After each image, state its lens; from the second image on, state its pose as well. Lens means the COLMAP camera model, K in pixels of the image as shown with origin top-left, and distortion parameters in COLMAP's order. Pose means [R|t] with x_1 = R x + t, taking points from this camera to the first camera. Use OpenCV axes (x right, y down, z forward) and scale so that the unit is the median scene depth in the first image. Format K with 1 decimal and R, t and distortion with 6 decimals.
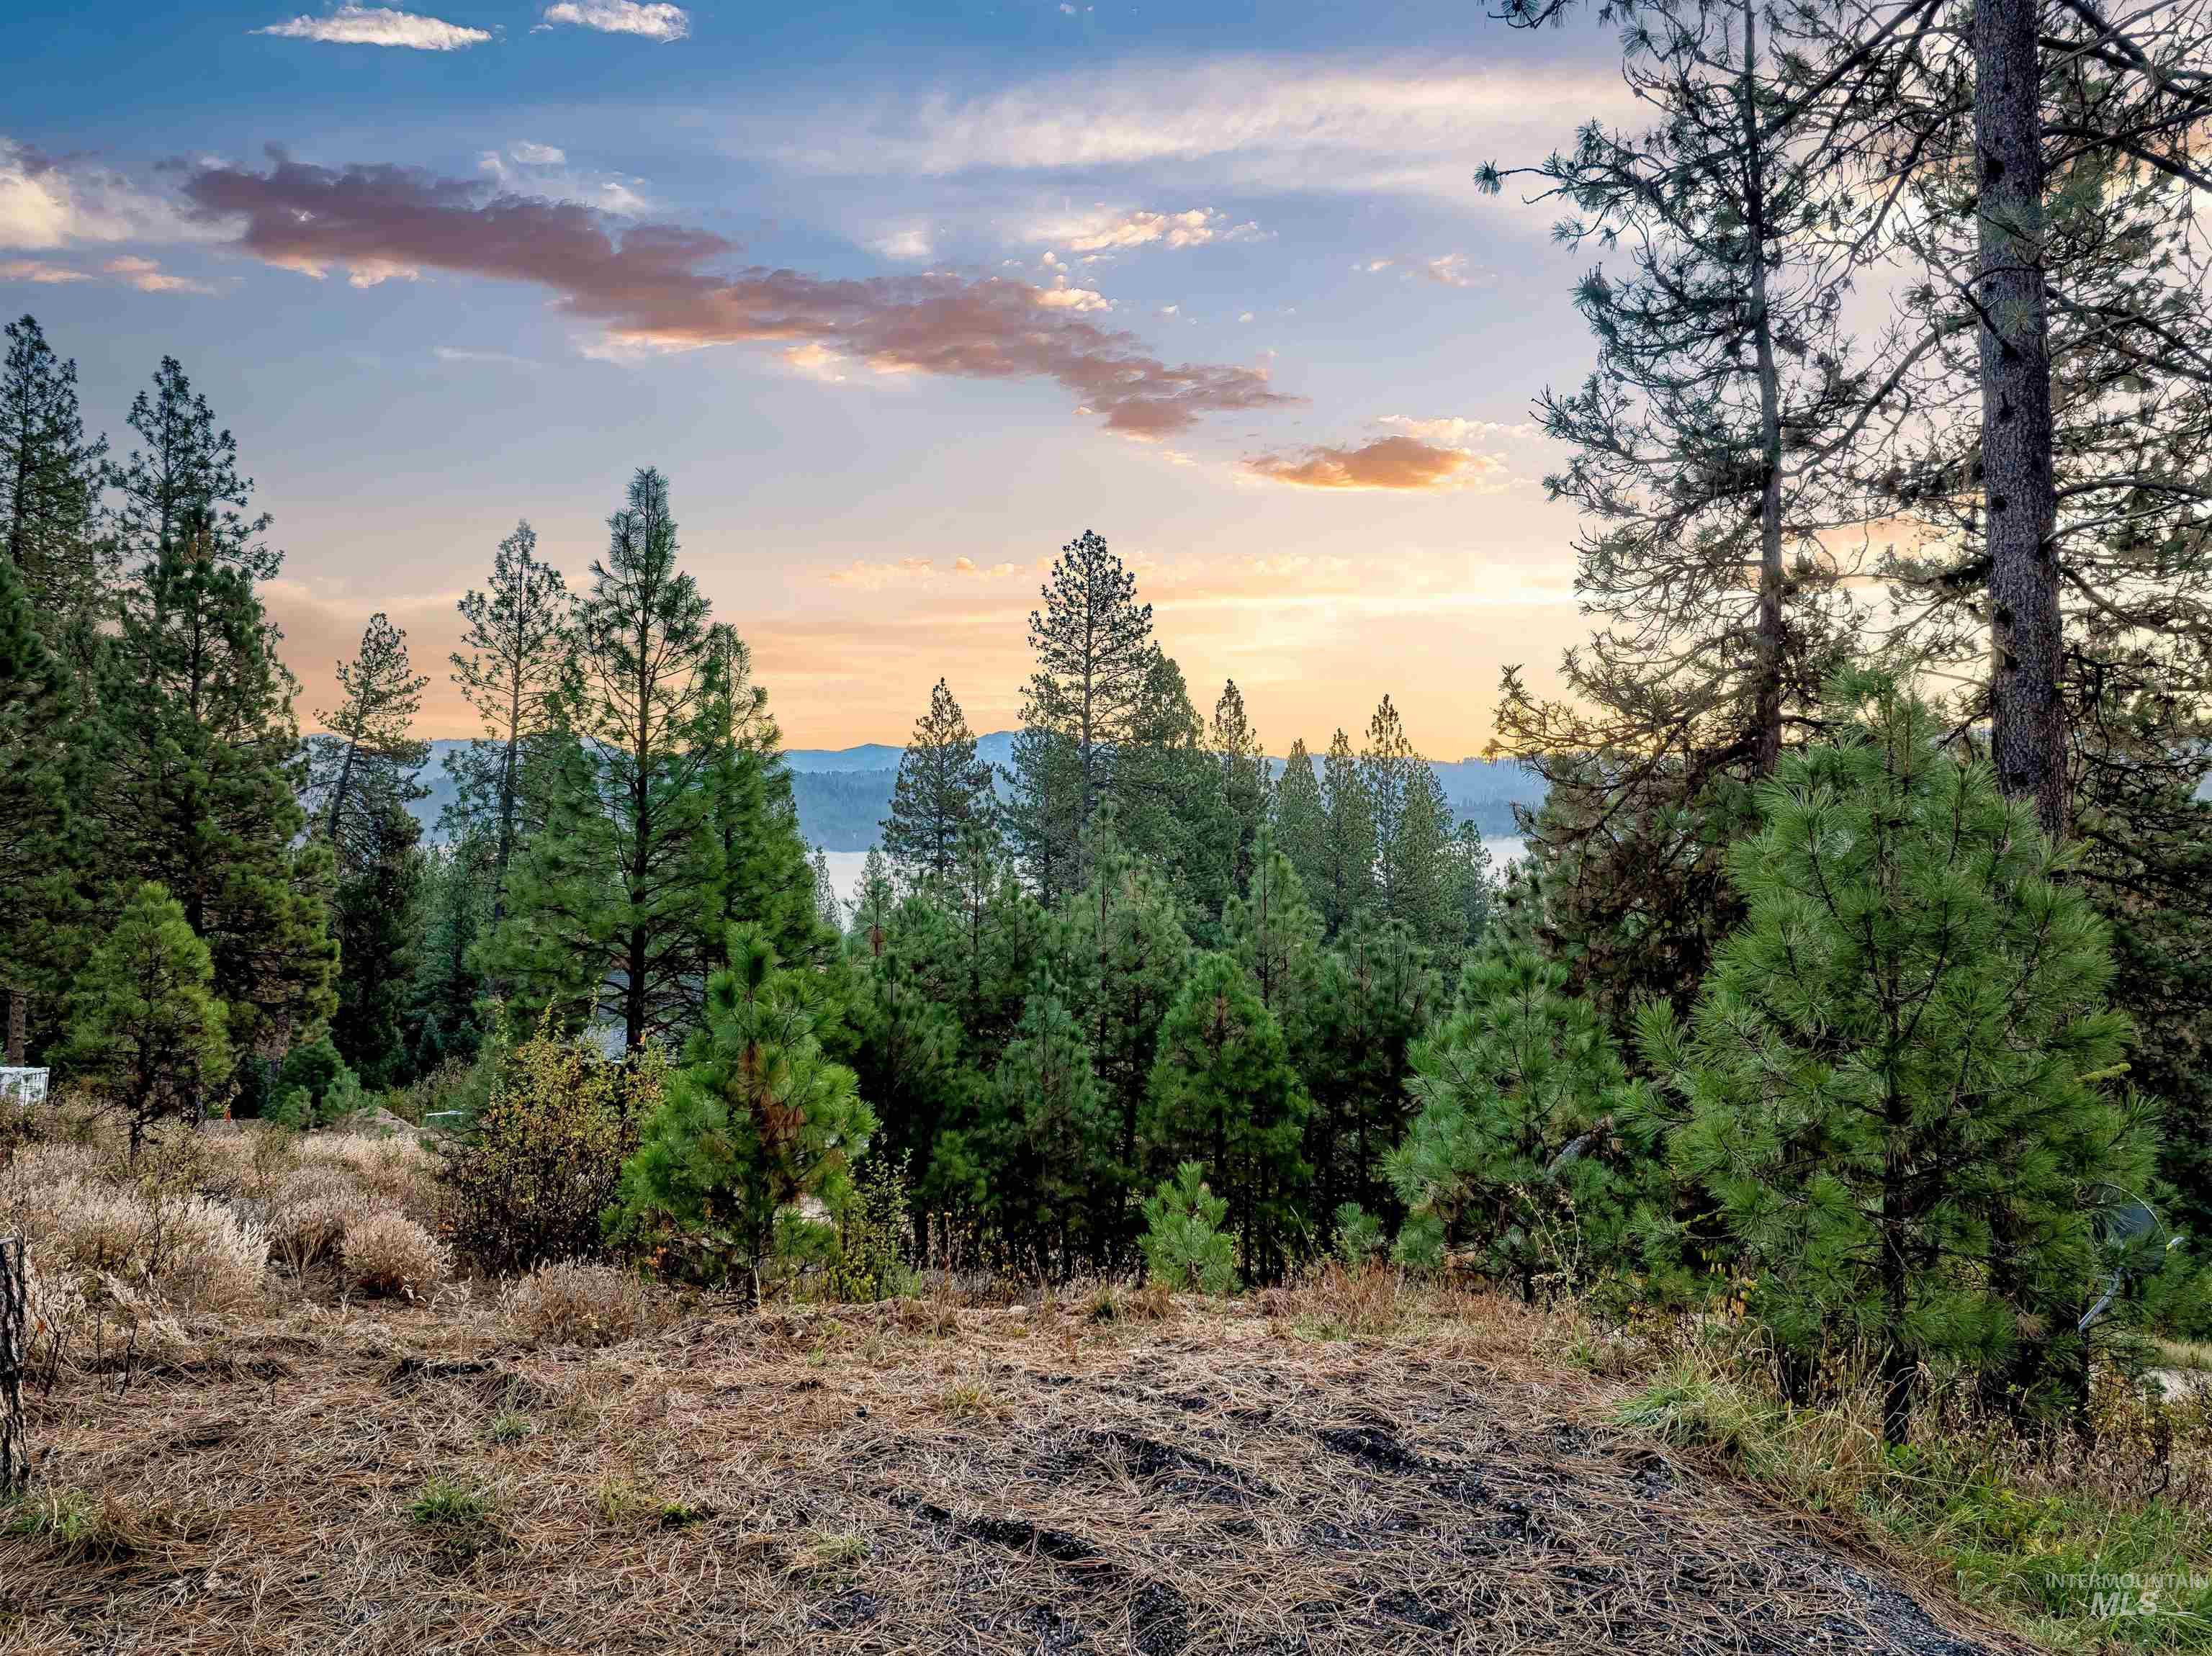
lens RADIAL K [[1554.7, 0, 1106.0], [0, 1554.7, 828.0], [0, 0, 1]] dist [-0.062914, 0.037382]
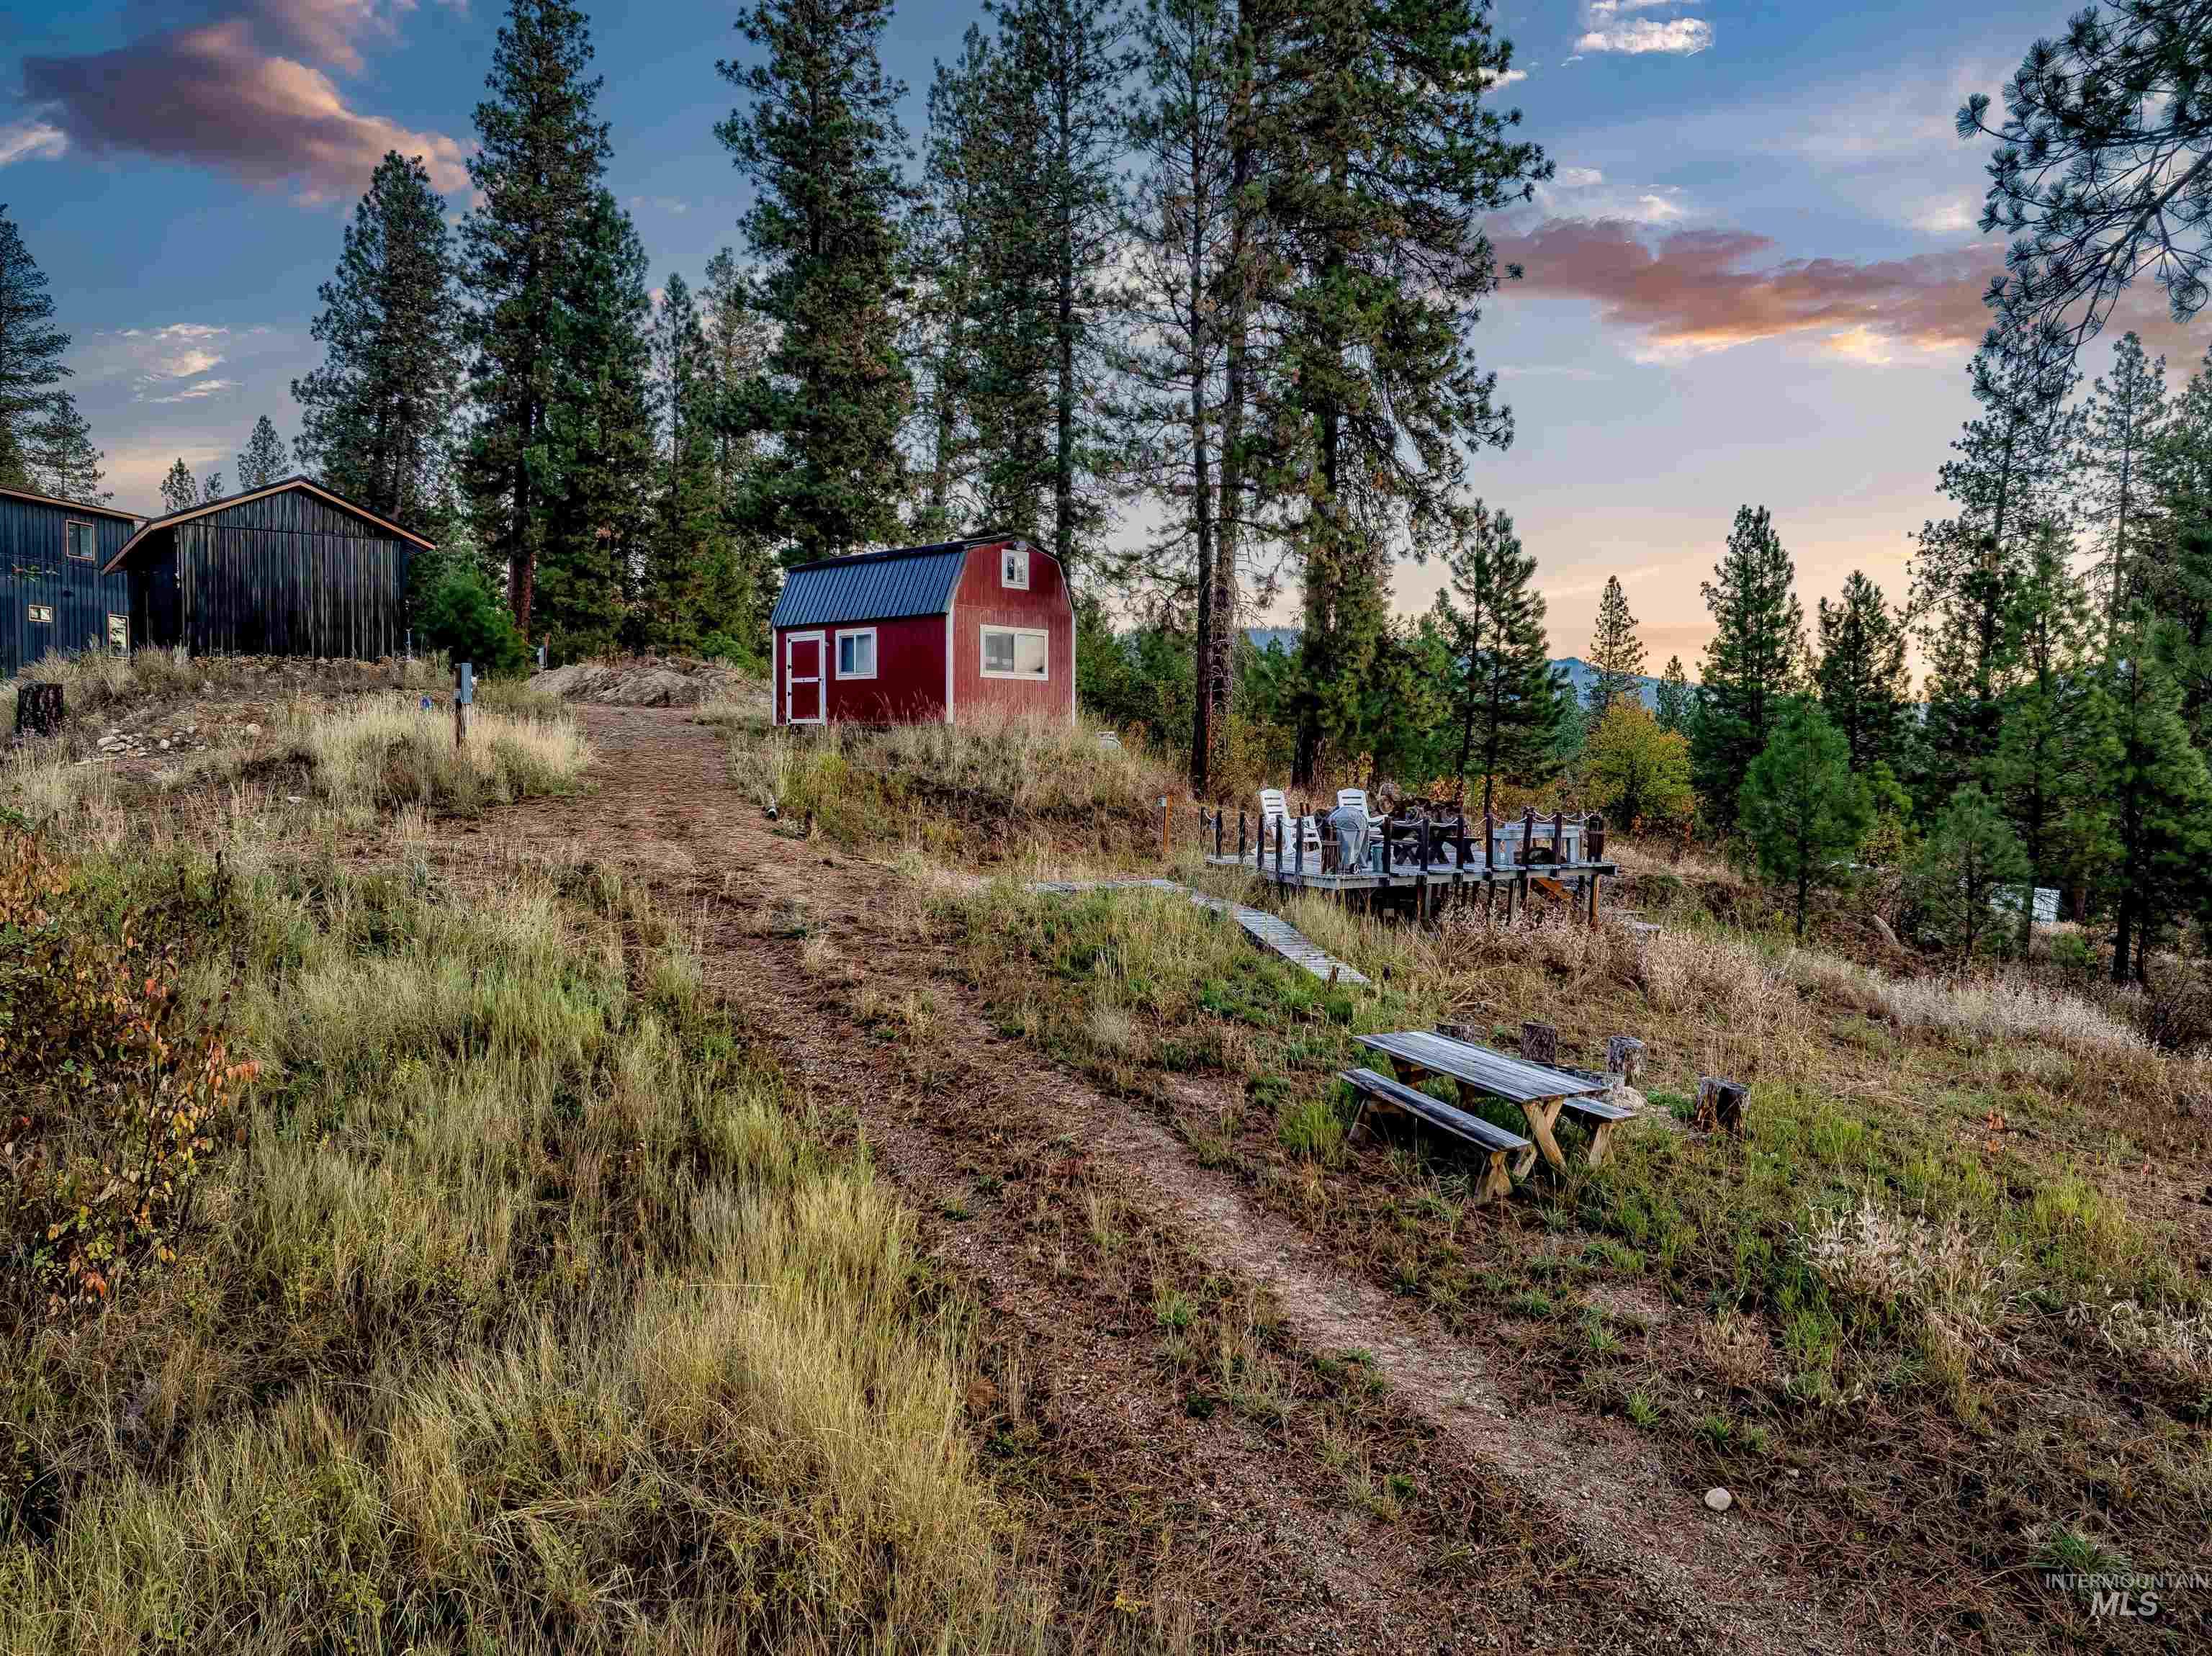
lens RADIAL K [[1562.1, 0, 1097.4], [0, 1562.1, 822.8], [0, 0, 1]] dist [-0.035549, 0.004112]
pose [[0.189274, 0.039402, -0.981133, 0.376063], [0.030123, 0.998491, 0.045910, -0.002093], [0.981462, -0.038244, 0.187802, -0.119239]]
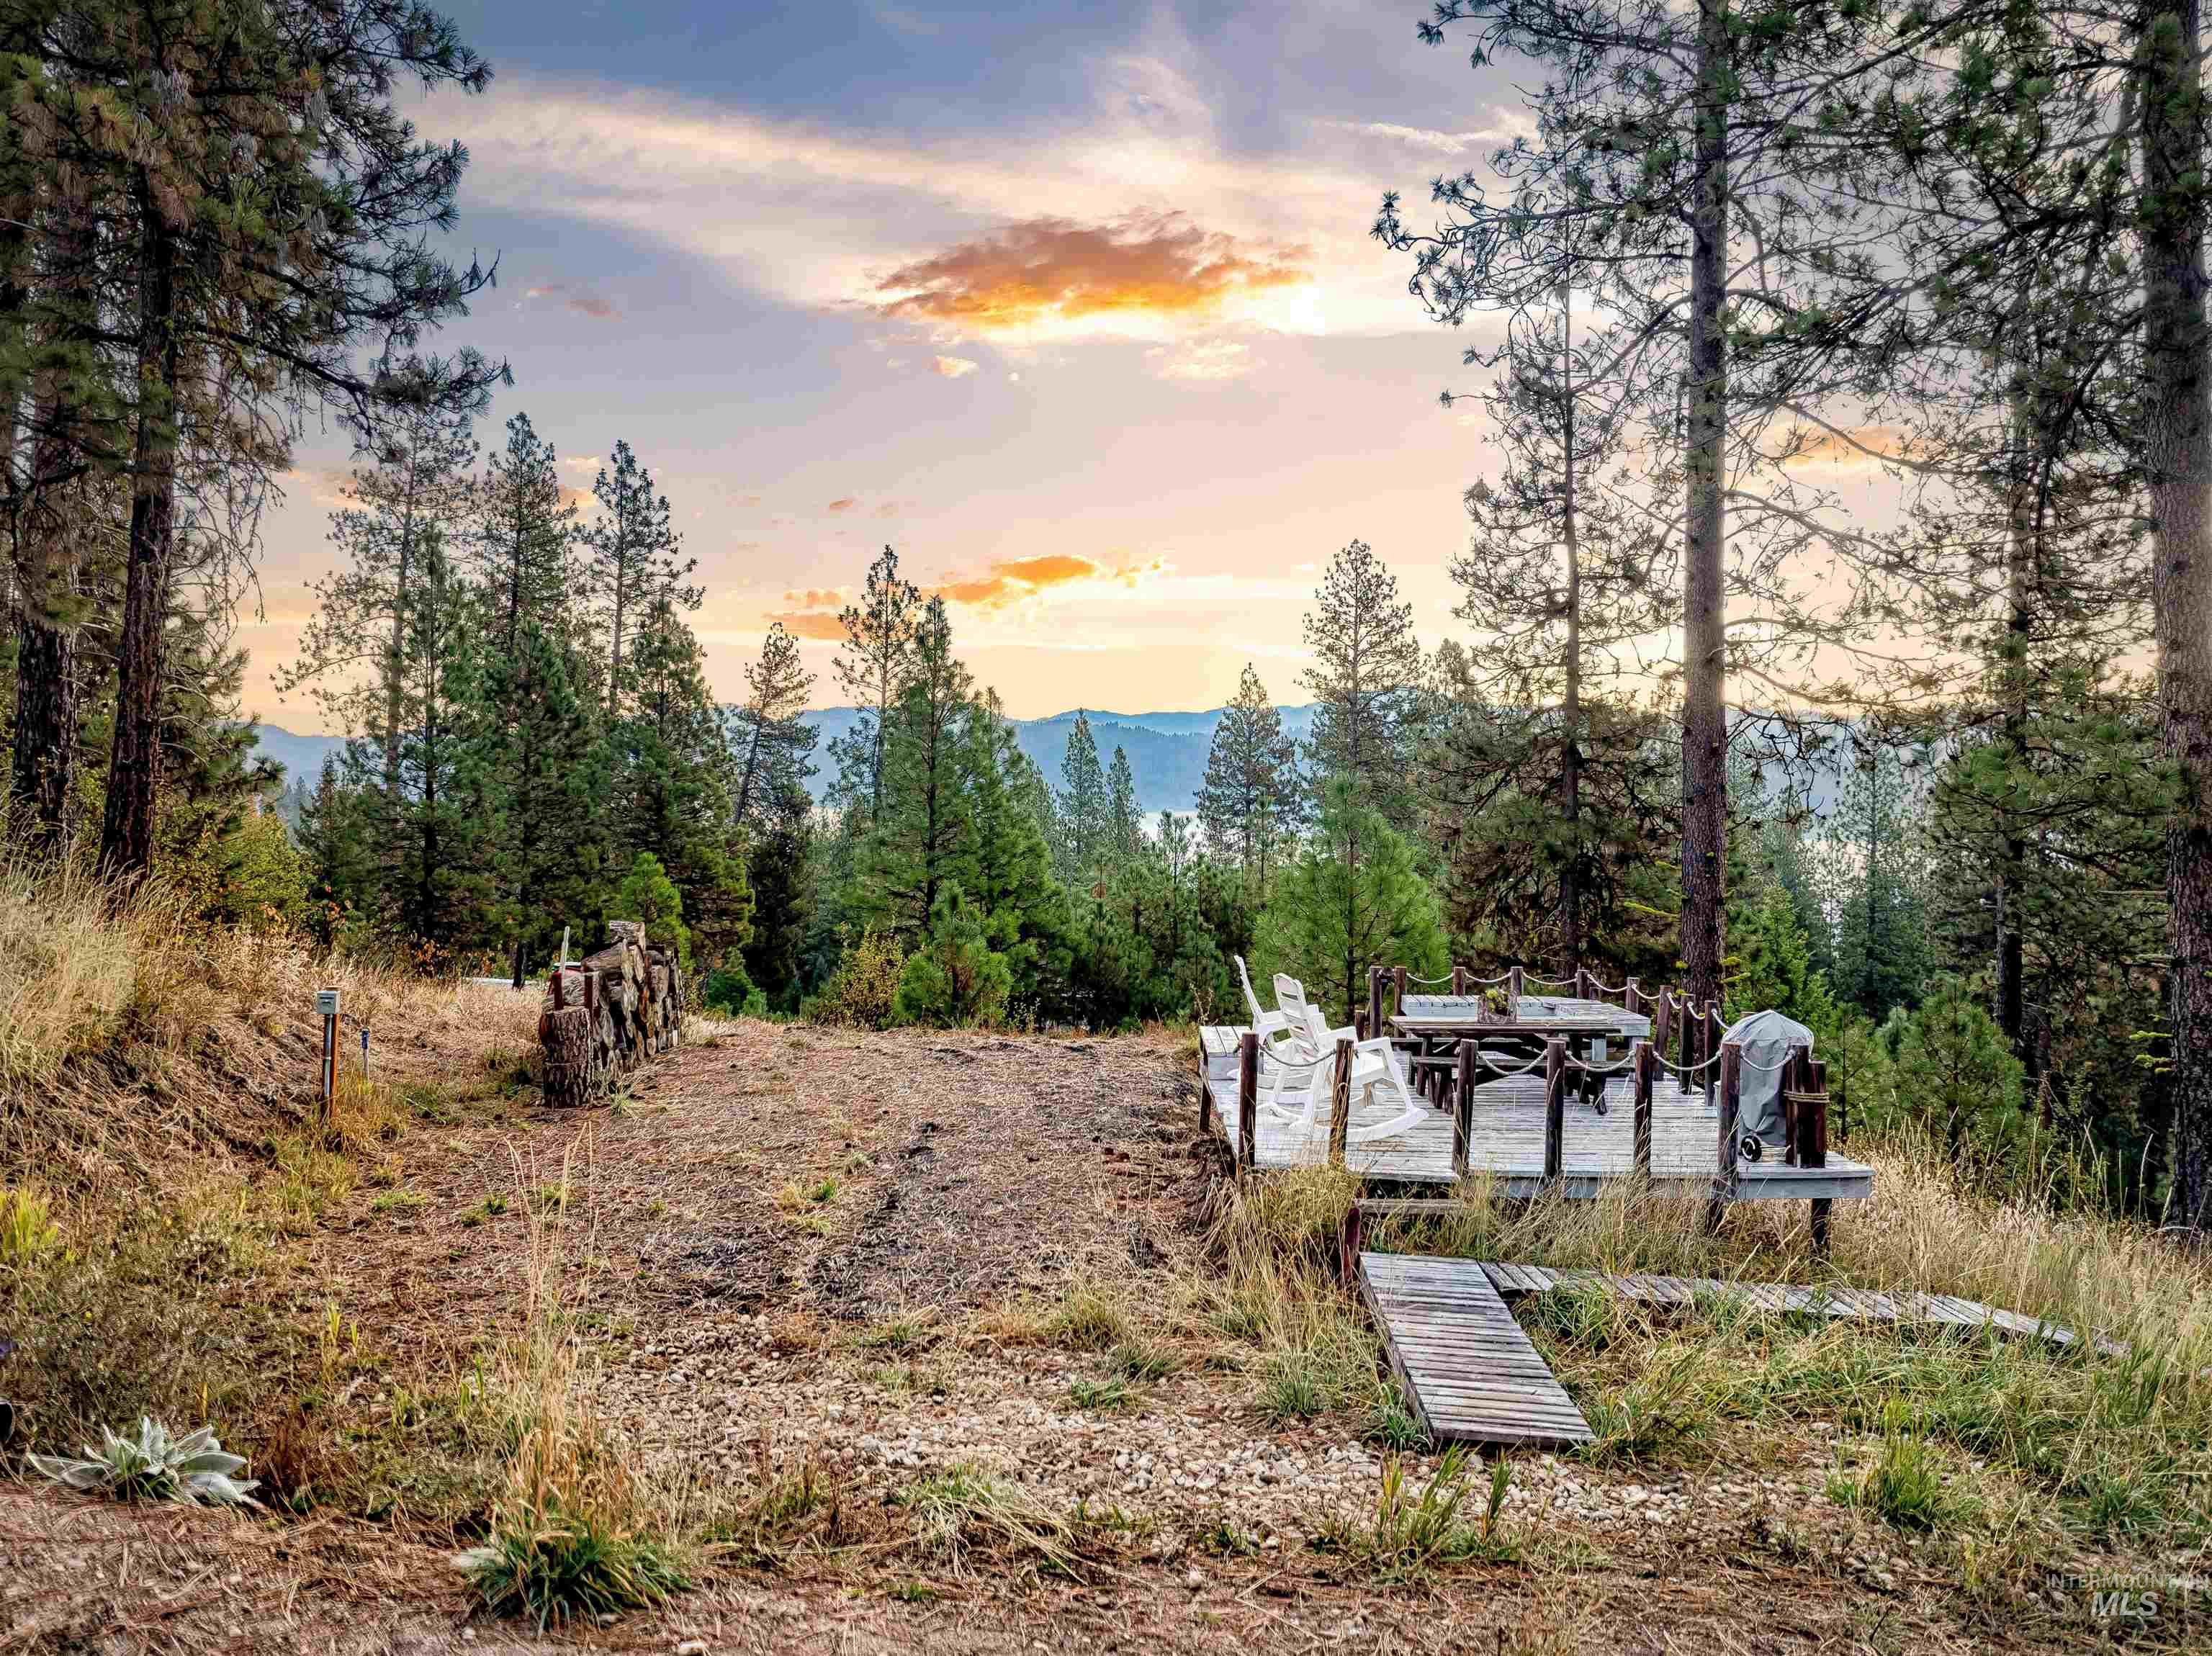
lens RADIAL K [[1555.9, 0, 1106.0], [0, 1555.9, 828.0], [0, 0, 1]] dist [-0.023345, -0.016964]
pose [[0.972502, 0.000794, -0.232894, 0.076833], [0.005265, 0.999664, 0.025394, -0.009806], [0.232836, -0.025922, 0.972170, -0.161140]]
